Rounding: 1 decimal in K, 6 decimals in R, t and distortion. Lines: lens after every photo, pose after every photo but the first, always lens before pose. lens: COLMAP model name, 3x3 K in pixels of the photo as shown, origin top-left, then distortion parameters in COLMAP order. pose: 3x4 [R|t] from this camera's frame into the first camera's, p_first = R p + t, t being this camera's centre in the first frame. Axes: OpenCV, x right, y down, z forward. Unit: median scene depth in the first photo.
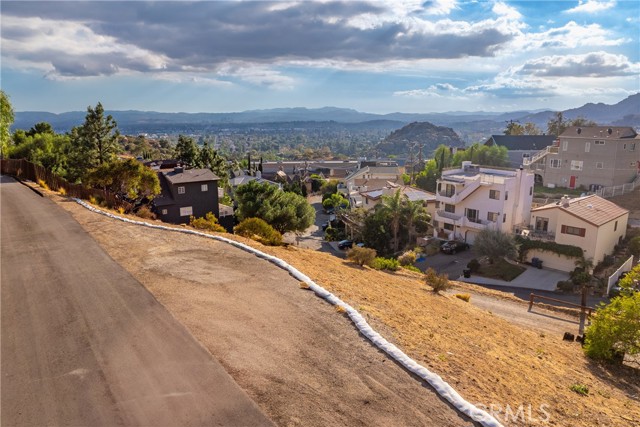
lens RADIAL K [[448.9, 0, 320.0], [0, 448.9, 213.5], [0, 0, 1]] dist [-0.039648, 0.004625]
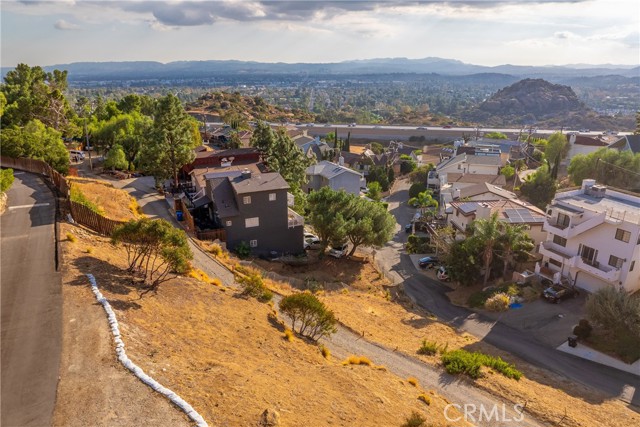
lens RADIAL K [[450.0, 0, 322.0], [0, 450.0, 230.2], [0, 0, 1]] dist [-0.035650, 0.002261]
pose [[0.978867, 0.073258, -0.190928, 0.018947], [-0.047052, 0.989265, 0.138348, -0.117916], [0.199013, -0.126441, 0.971806, 0.122127]]
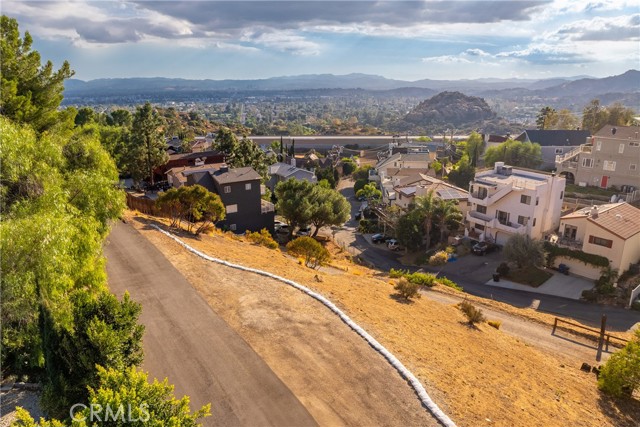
lens RADIAL K [[448.9, 0, 320.0], [0, 448.9, 213.5], [0, 0, 1]] dist [-0.039648, 0.004625]
pose [[0.998336, 0.014706, -0.055767, -0.026066], [-0.010829, 0.997543, 0.069210, -0.067193], [0.056648, -0.068491, 0.996042, -0.056419]]
